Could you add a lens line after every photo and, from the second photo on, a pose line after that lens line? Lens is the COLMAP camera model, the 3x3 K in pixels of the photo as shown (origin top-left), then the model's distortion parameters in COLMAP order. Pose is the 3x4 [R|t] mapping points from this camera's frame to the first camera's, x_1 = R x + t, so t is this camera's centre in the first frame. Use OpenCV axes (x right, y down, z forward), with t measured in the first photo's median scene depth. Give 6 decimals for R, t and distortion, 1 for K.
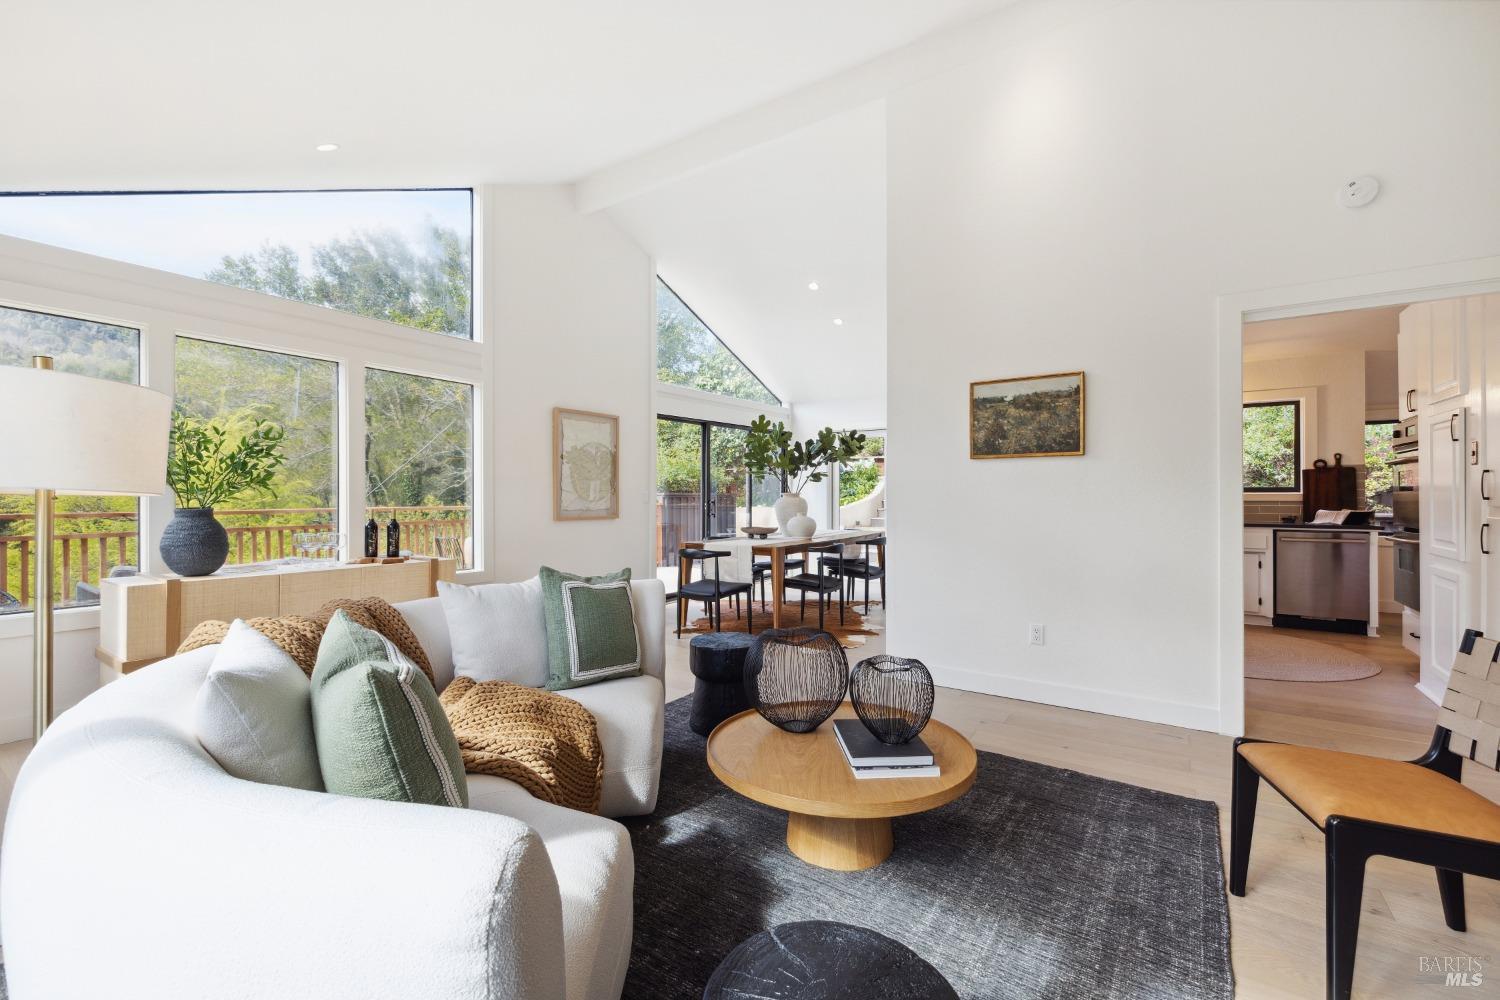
lens RADIAL K [[629.1, 0, 751.7], [0, 629.1, 494.9], [0, 0, 1]] dist [0.001413, 0.000014]
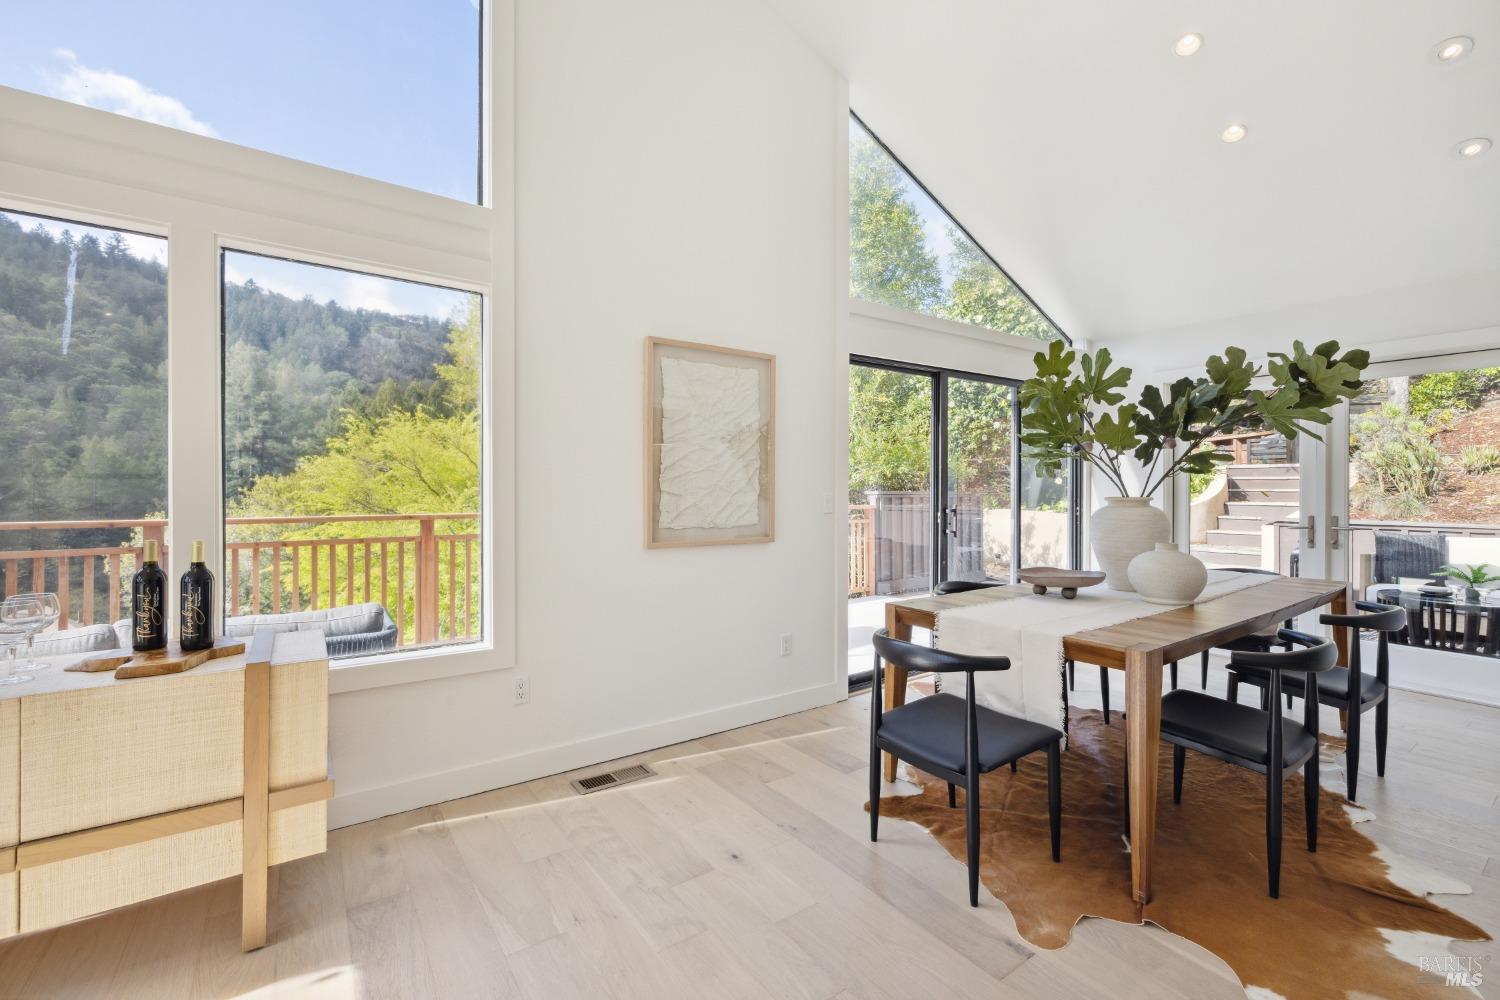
lens RADIAL K [[629.1, 0, 751.7], [0, 629.1, 494.9], [0, 0, 1]] dist [0.001413, 0.000014]
pose [[0.935641, 0.004794, -0.352920, -0.036107], [-0.002345, 0.999970, 0.007366, -0.007702], [0.352945, -0.006065, 0.935625, 0.472230]]
